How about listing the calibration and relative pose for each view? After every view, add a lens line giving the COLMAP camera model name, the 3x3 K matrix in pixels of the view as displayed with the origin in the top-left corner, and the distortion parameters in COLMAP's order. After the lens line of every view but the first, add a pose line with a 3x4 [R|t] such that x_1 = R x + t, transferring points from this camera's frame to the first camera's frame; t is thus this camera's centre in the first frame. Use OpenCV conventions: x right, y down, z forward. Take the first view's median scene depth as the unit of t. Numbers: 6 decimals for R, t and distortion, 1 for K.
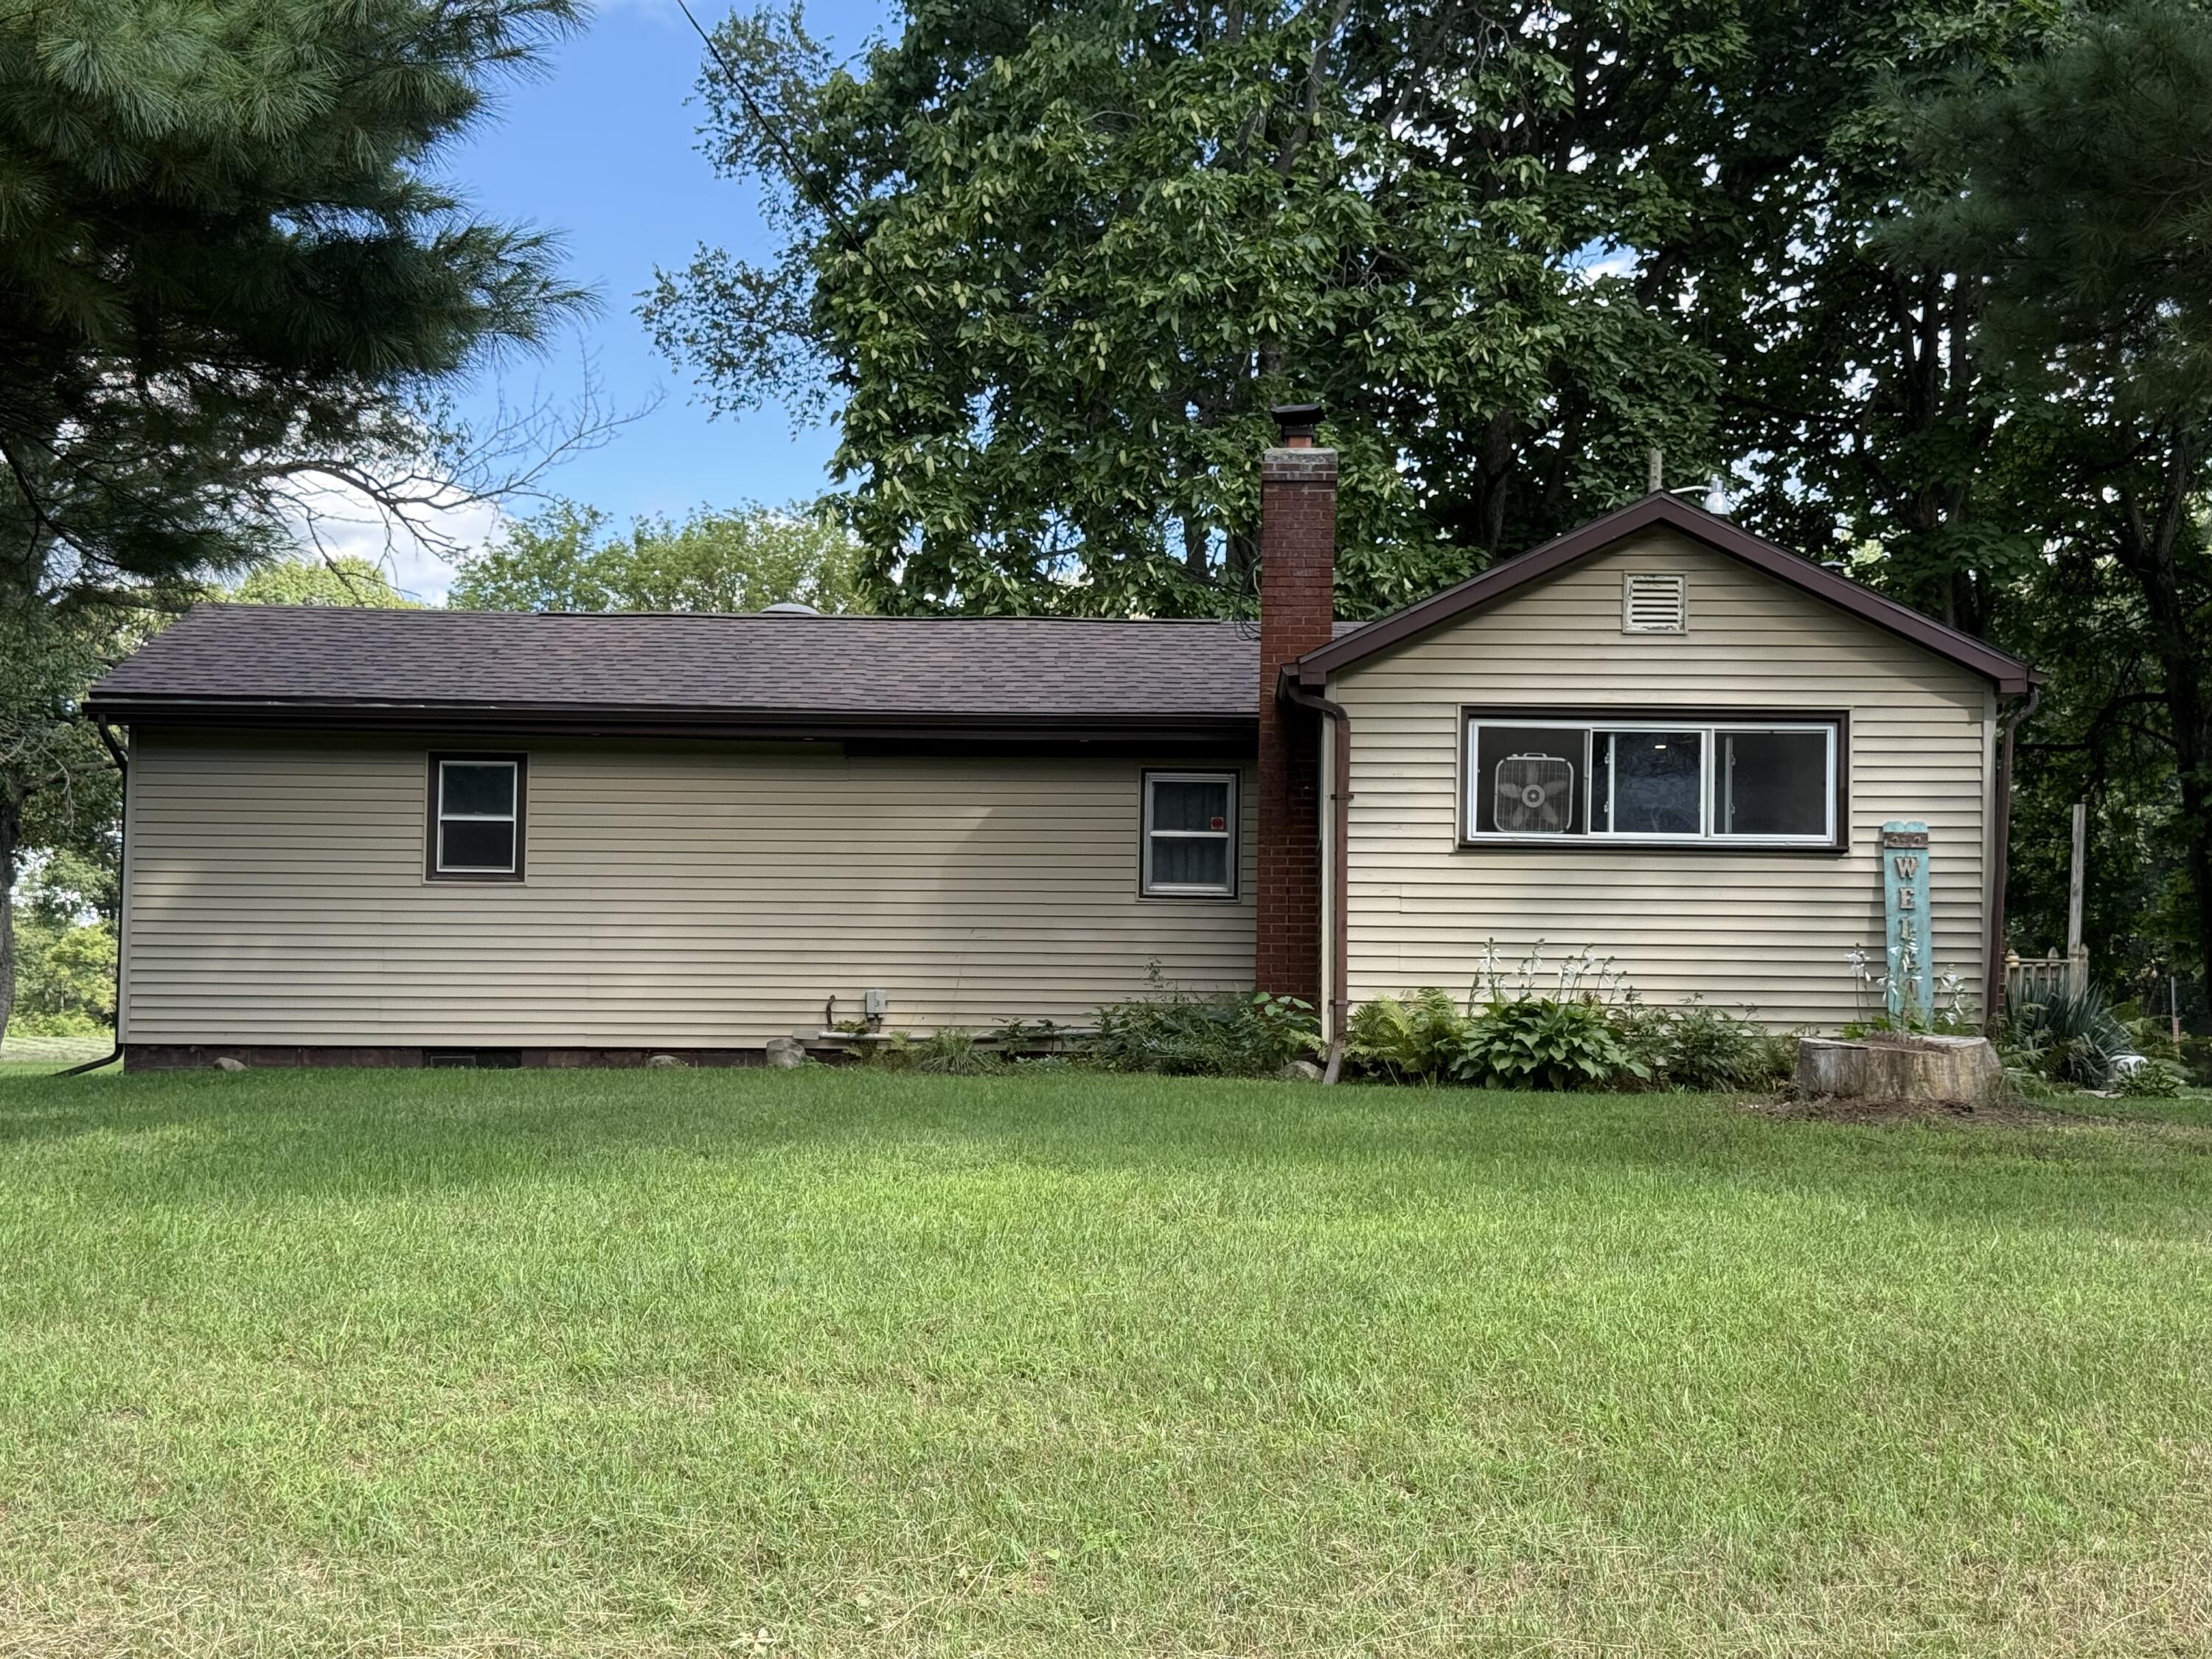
lens RADIAL K [[3136.5, 0, 1106.0], [0, 3136.5, 829.5], [0, 0, 1]] dist [0.204535, 0.005438]
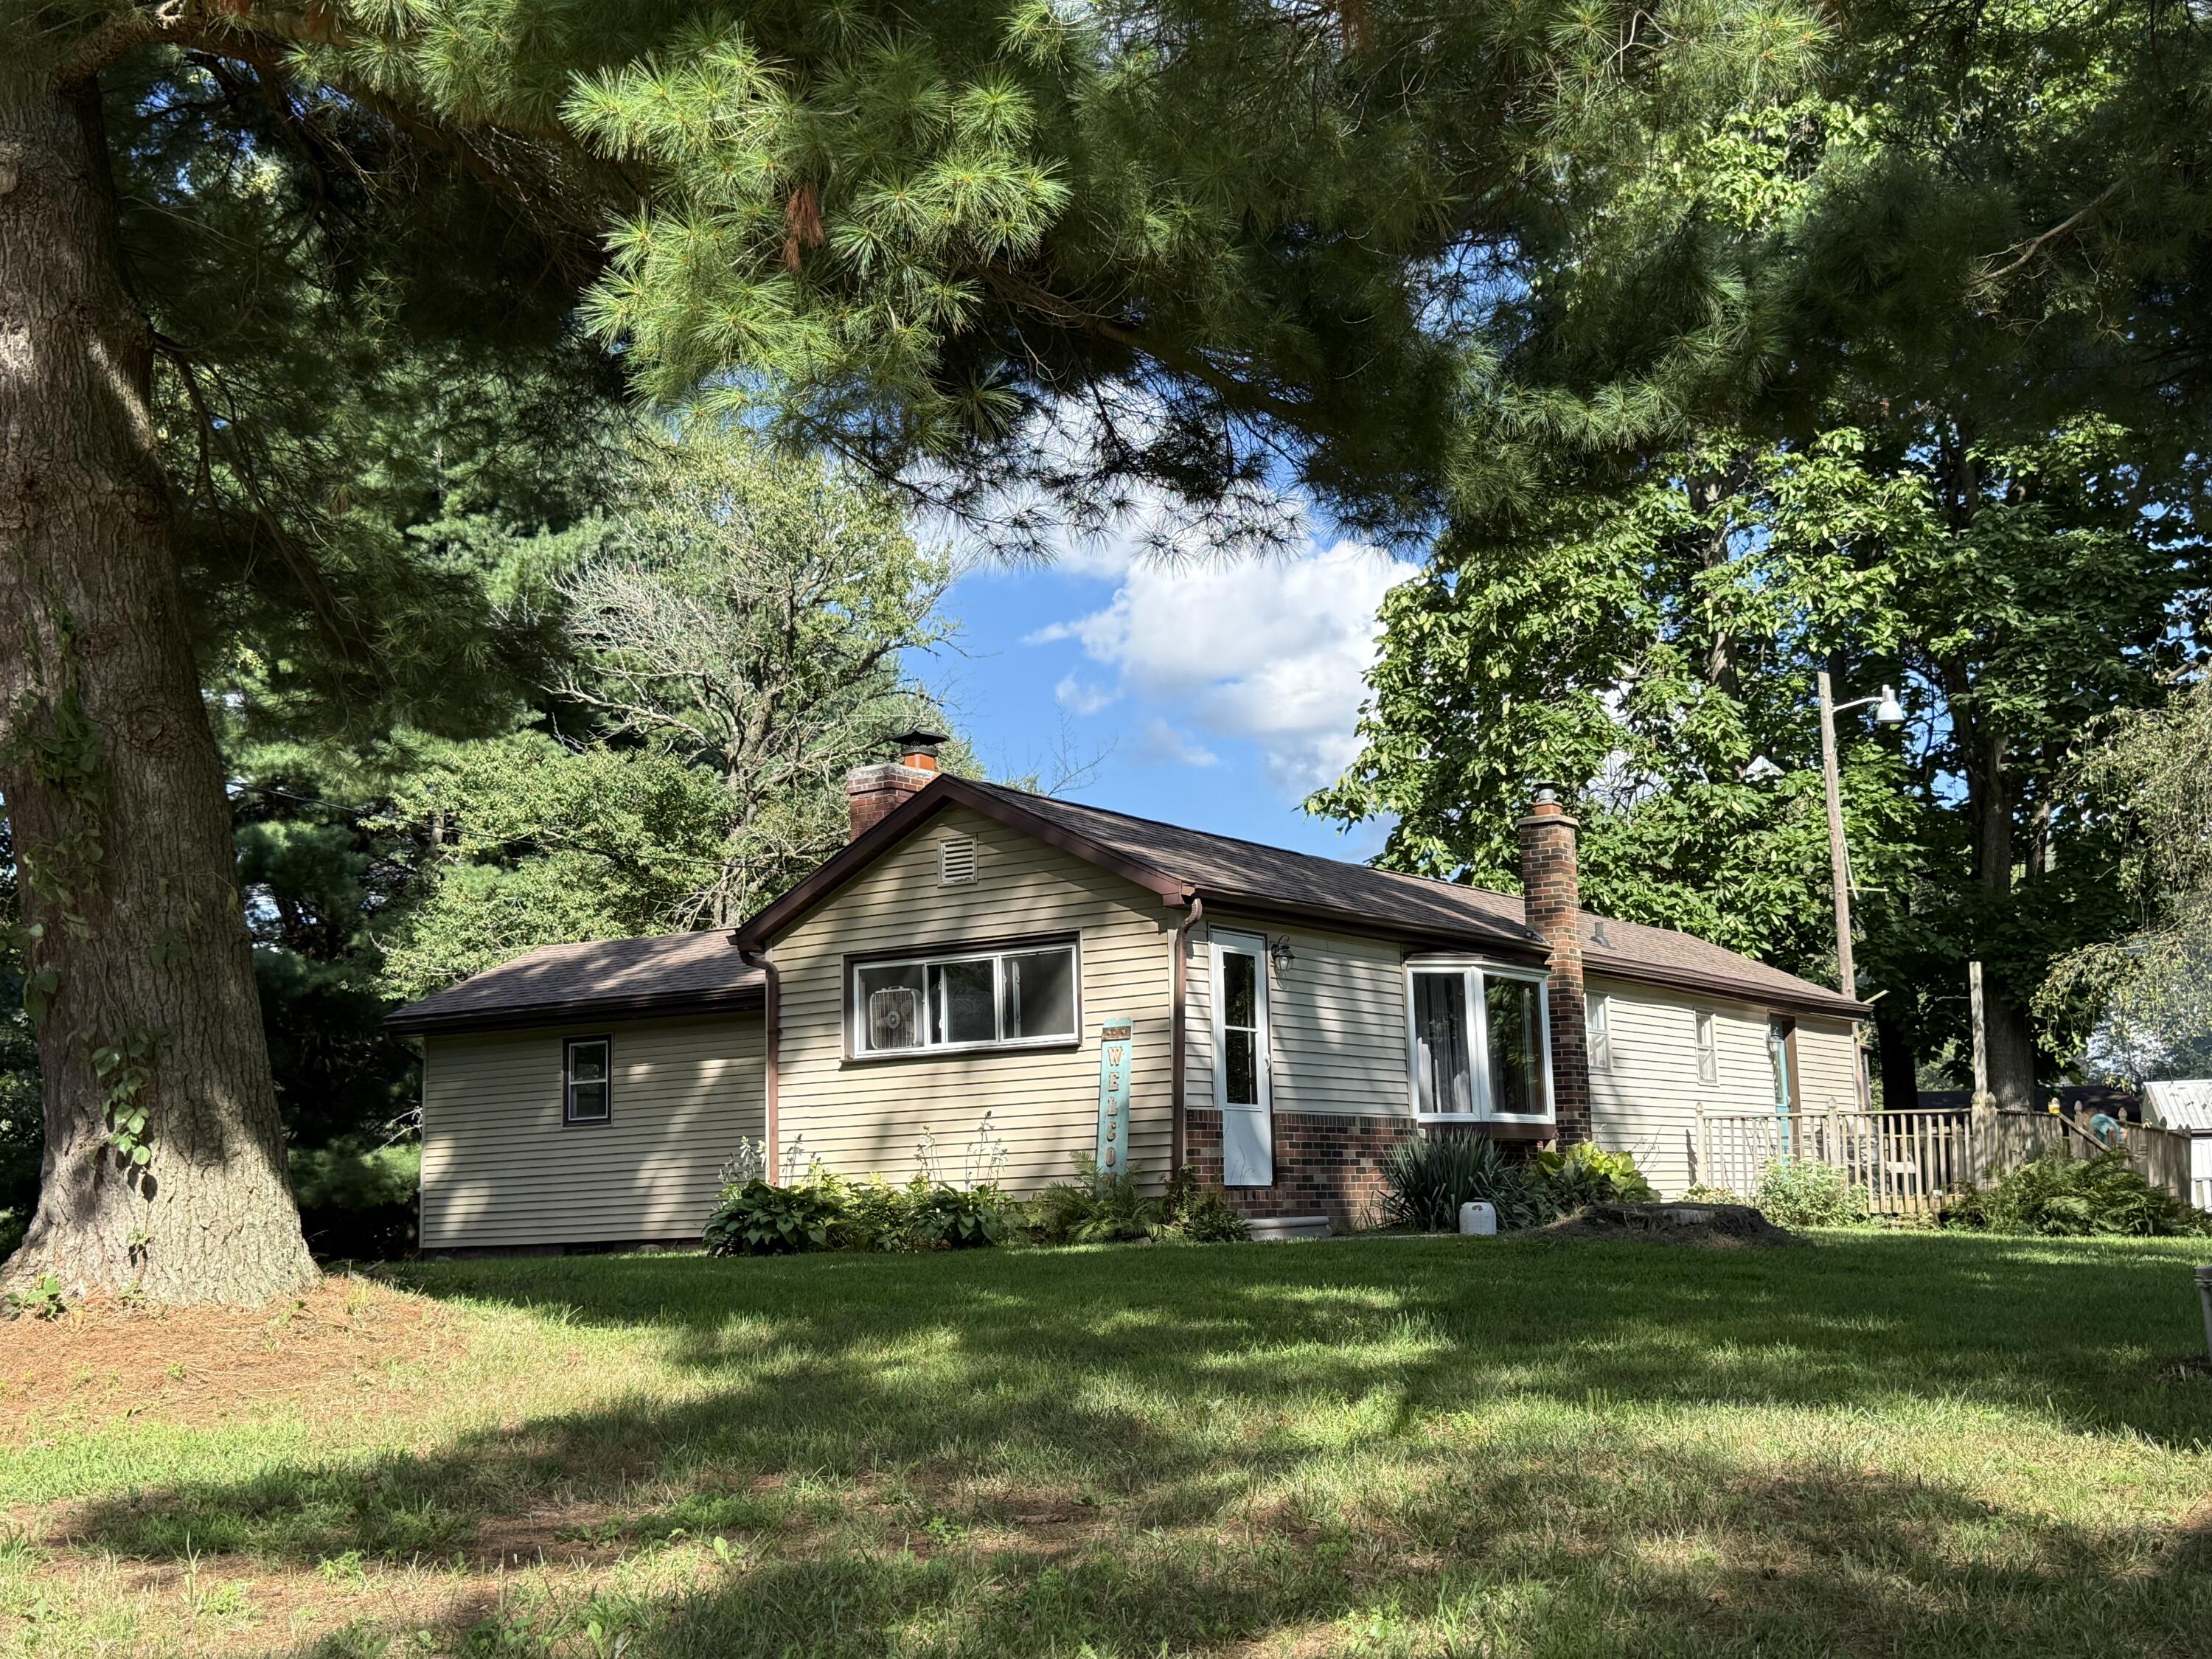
lens RADIAL K [[2417.9, 0, 1119.1], [0, 2417.9, 836.4], [0, 0, 1]] dist [0.224884, -0.522896]
pose [[0.835721, -0.120144, -0.535851, 0.626962], [0.072339, 0.991356, -0.109453, 0.025382], [0.544369, 0.052709, 0.837188, 0.180870]]
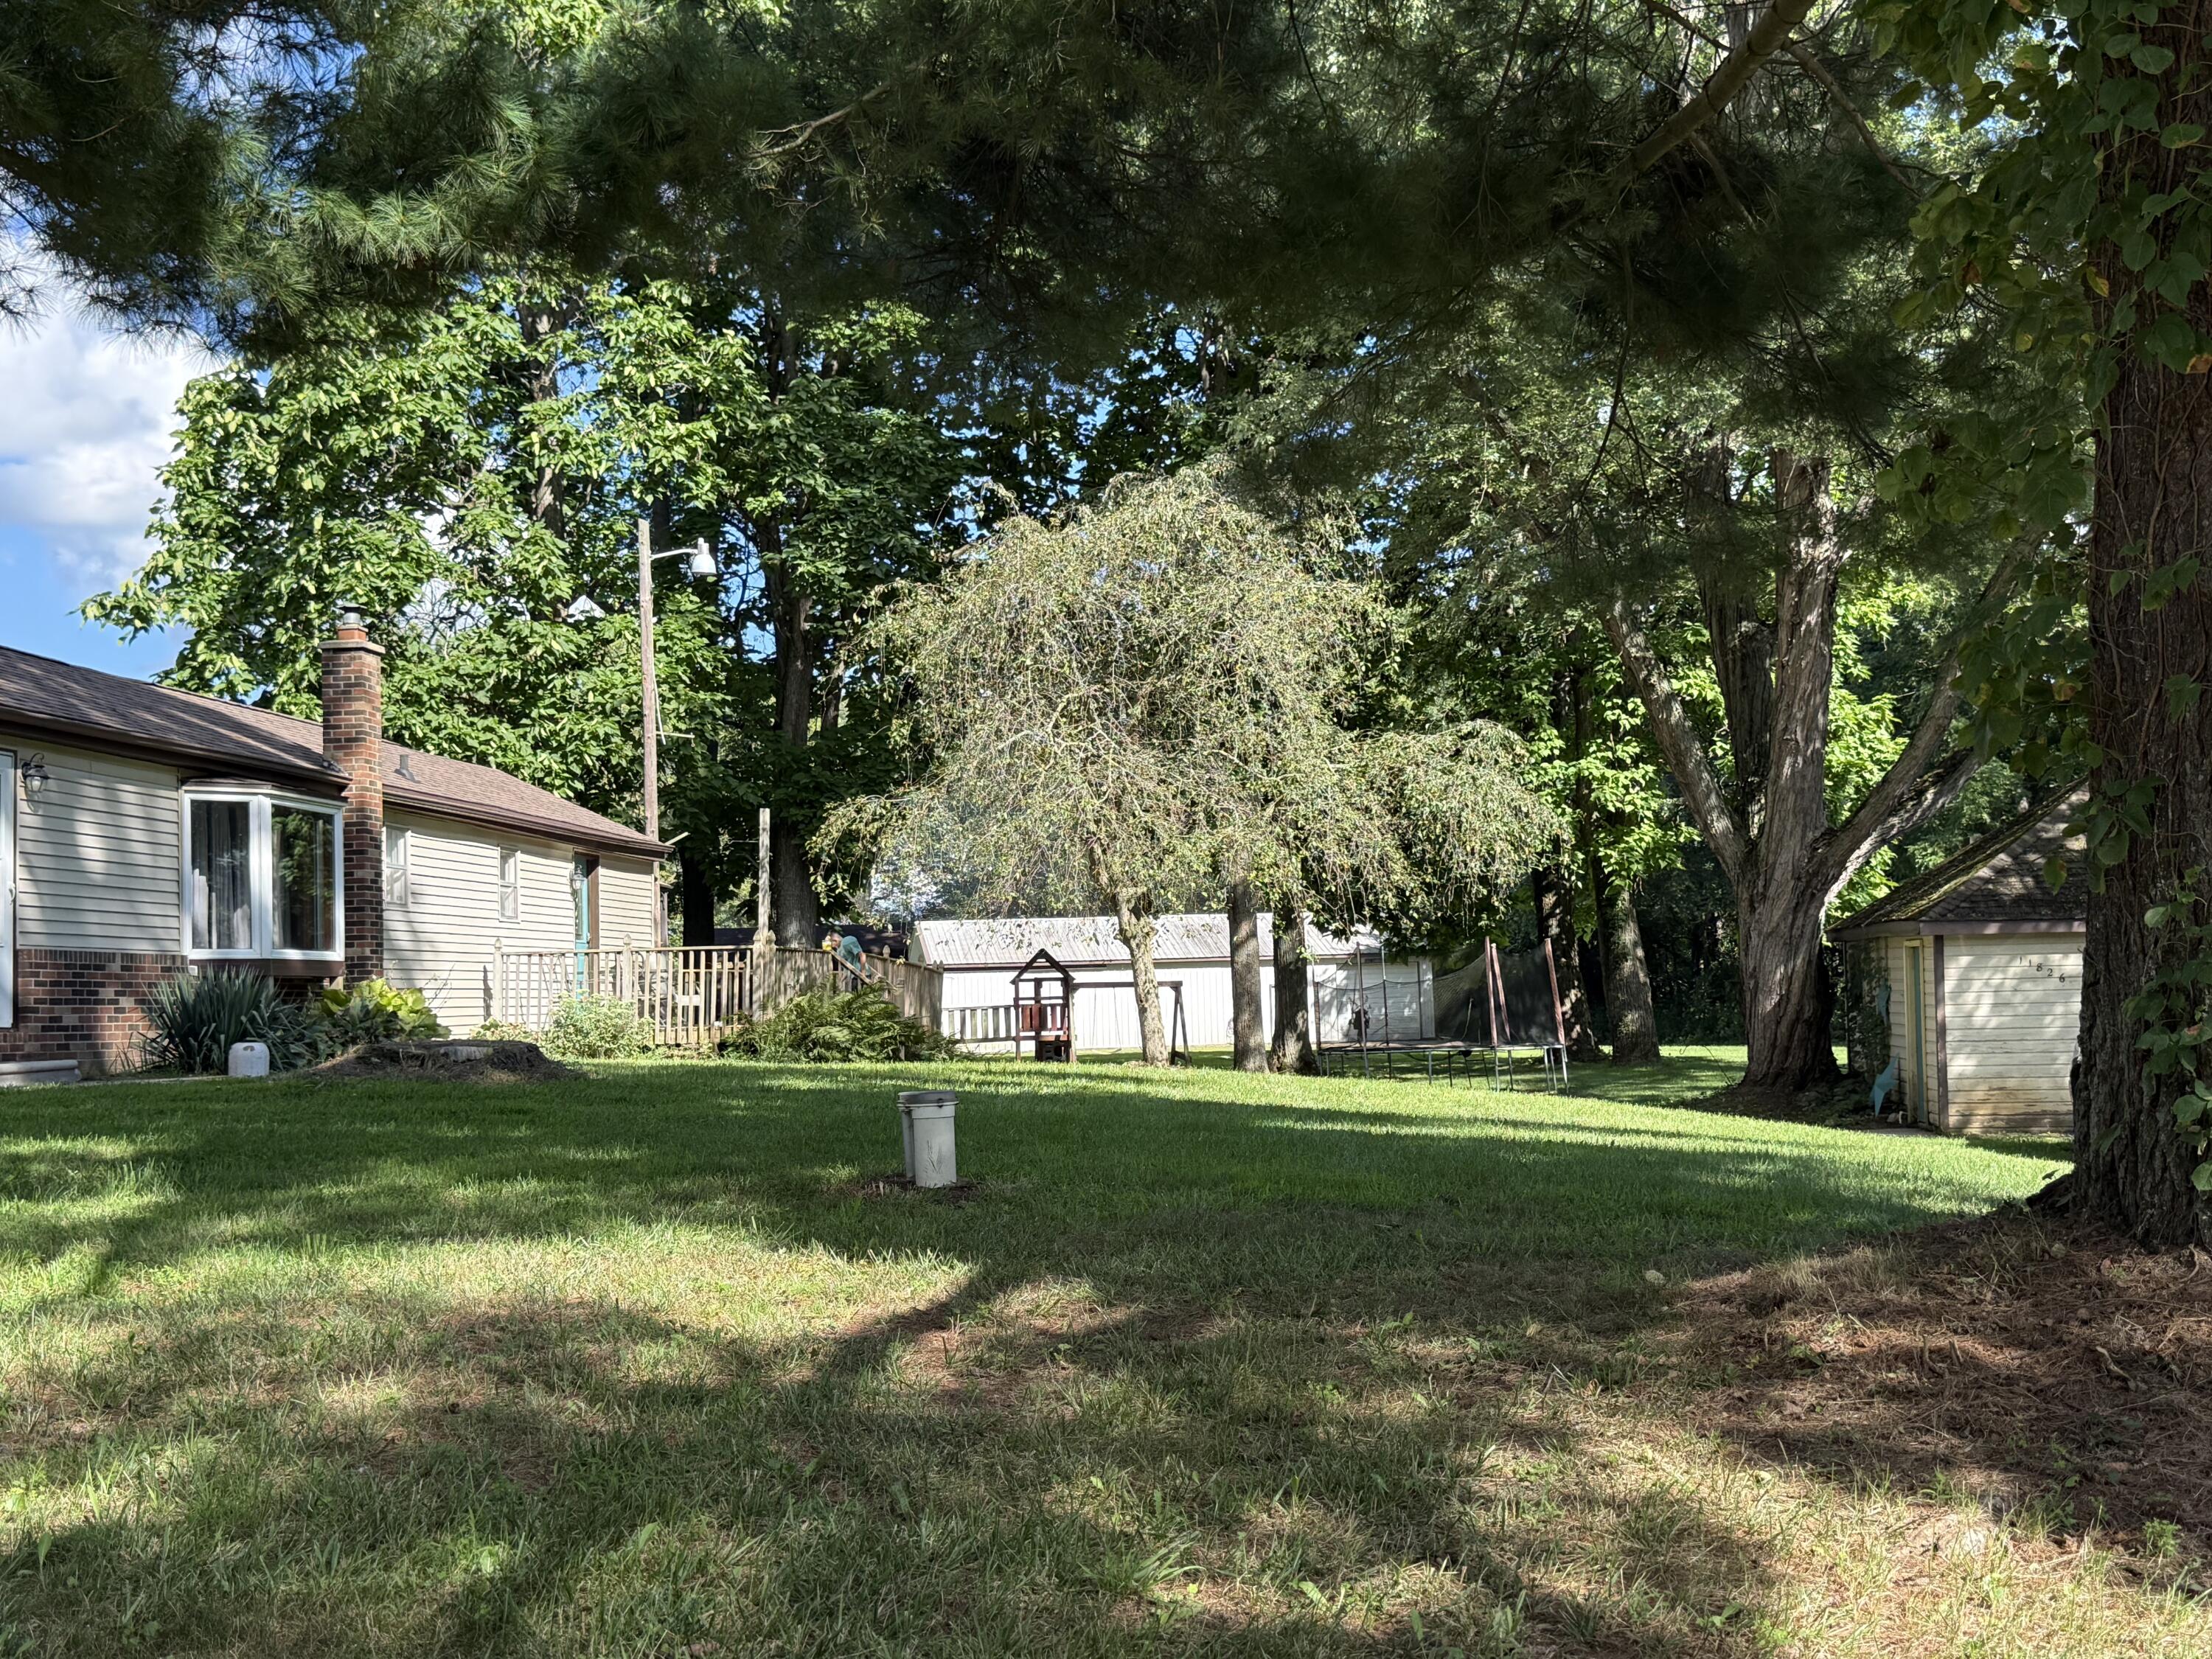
lens RADIAL K [[2417.9, 0, 1119.1], [0, 2417.9, 836.4], [0, 0, 1]] dist [0.224884, -0.522896]
pose [[0.992861, -0.052472, -0.107111, 0.639928], [0.051390, 0.998596, -0.012841, 0.024760], [0.107635, 0.007244, 0.994164, 0.186294]]
